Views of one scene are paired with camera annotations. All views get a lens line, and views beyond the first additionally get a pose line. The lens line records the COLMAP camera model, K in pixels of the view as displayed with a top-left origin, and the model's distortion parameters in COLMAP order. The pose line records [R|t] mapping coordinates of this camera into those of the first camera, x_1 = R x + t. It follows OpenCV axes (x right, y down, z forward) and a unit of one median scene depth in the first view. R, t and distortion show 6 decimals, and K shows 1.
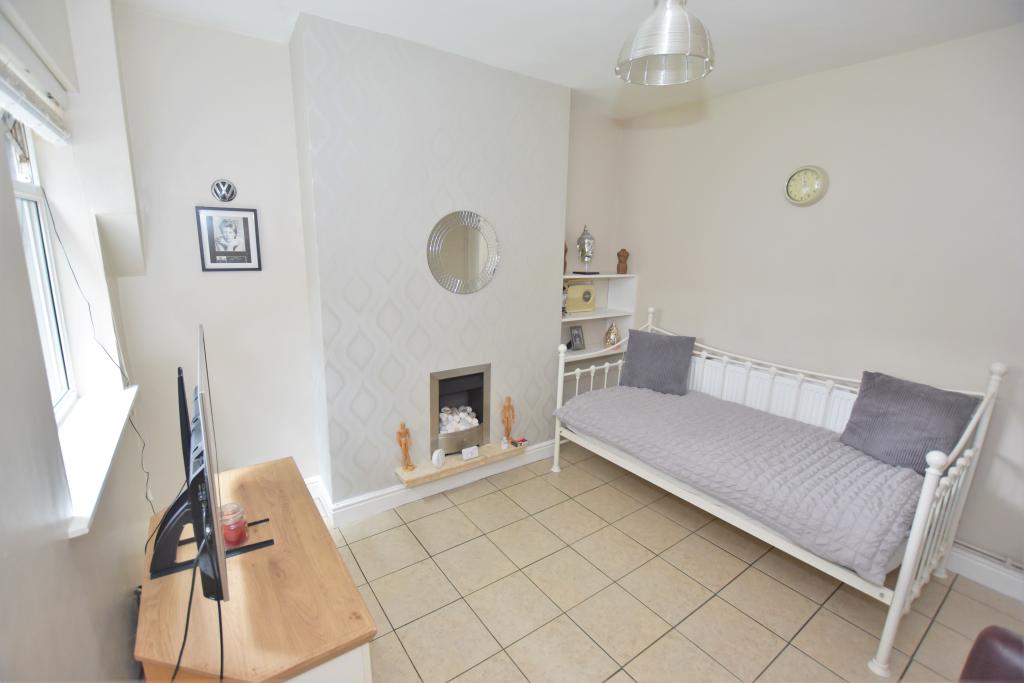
lens RADIAL K [[446.5, 0, 512.0], [0, 446.5, 341.5], [0, 0, 1]] dist [0.000348, 0.000017]
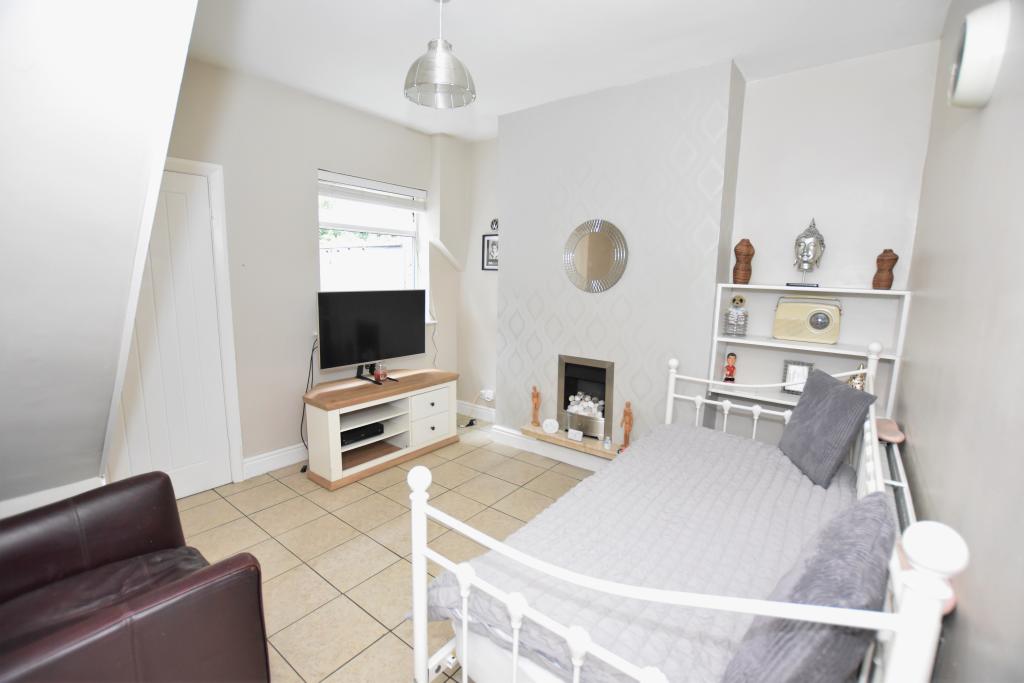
lens RADIAL K [[458.1, 0, 512.0], [0, 458.1, 341.5], [0, 0, 1]] dist [-0.013376, -0.000525]
pose [[0.303979, 0.133364, -0.943298, 0.917835], [-0.212909, 0.974620, 0.069182, -0.023134], [0.928583, 0.179807, 0.324658, 0.450200]]
